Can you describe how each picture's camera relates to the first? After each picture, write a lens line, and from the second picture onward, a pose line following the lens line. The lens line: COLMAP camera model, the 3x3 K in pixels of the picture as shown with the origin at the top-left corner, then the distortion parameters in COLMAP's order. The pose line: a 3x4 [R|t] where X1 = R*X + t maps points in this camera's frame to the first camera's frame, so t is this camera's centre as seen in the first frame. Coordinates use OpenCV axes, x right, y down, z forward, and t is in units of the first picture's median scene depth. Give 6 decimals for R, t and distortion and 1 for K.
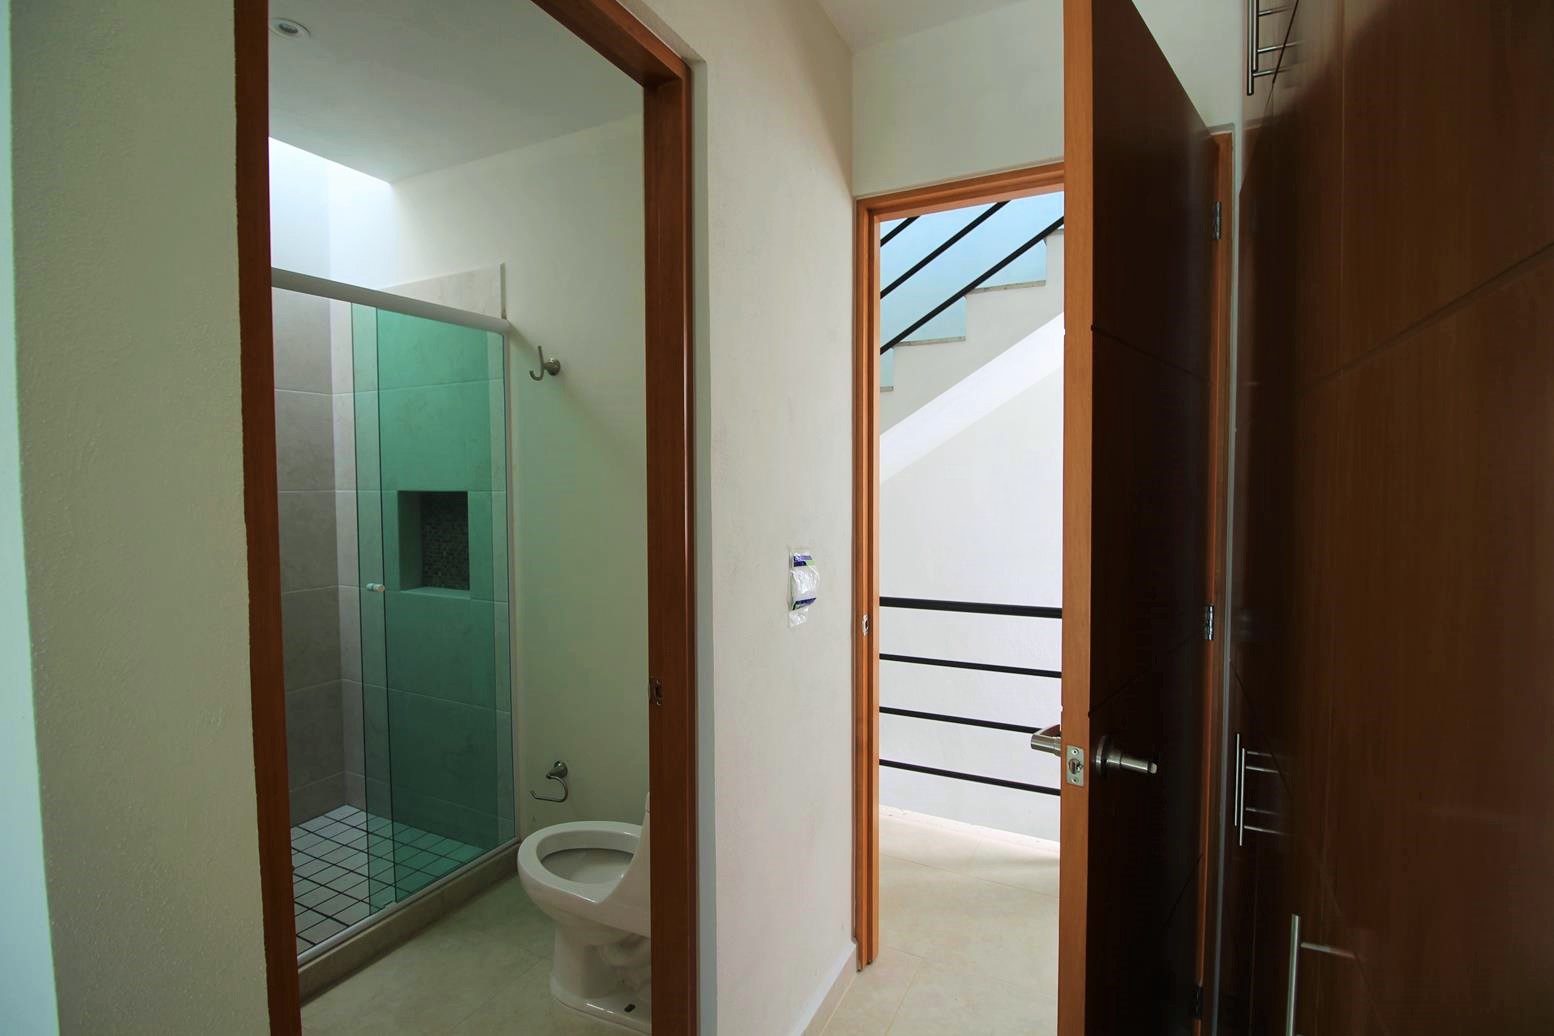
lens RADIAL K [[719.4, 0, 782.9], [0, 719.4, 509.5], [0, 0, 1]] dist [-0.001560, -0.011707]
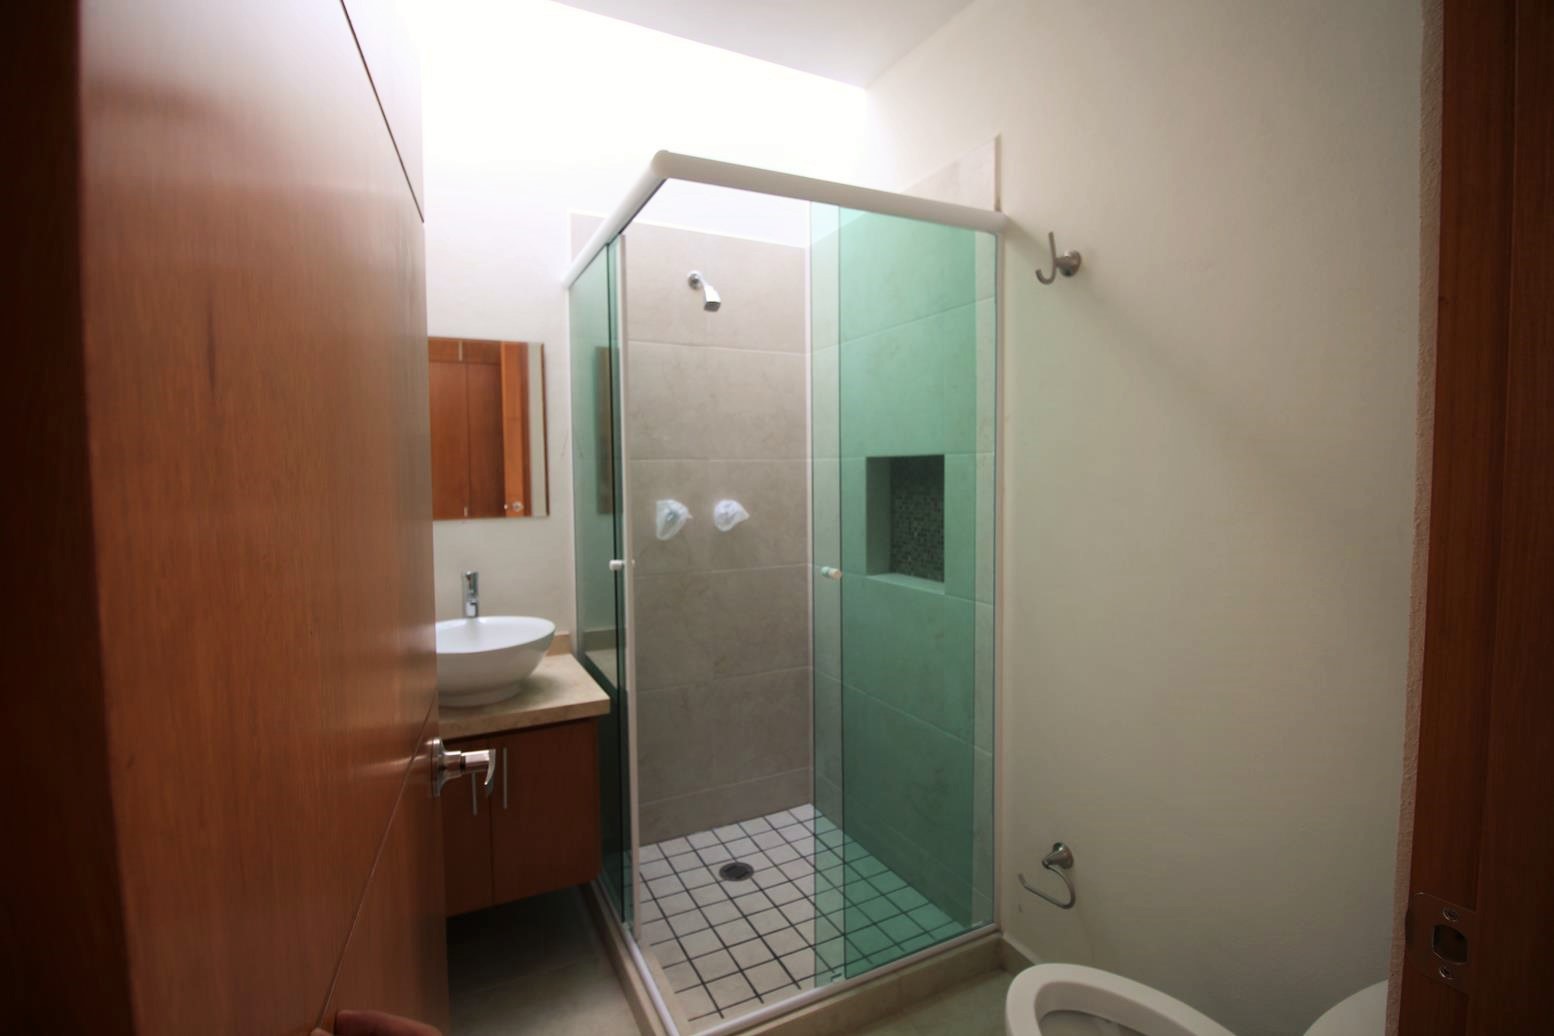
lens RADIAL K [[719.4, 0, 782.9], [0, 719.4, 509.5], [0, 0, 1]] dist [-0.001560, -0.011707]
pose [[0.809680, 0.028009, -0.586202, -0.129924], [-0.018529, 0.999583, 0.022167, 0.020466], [0.586579, -0.007086, 0.809861, 0.283331]]
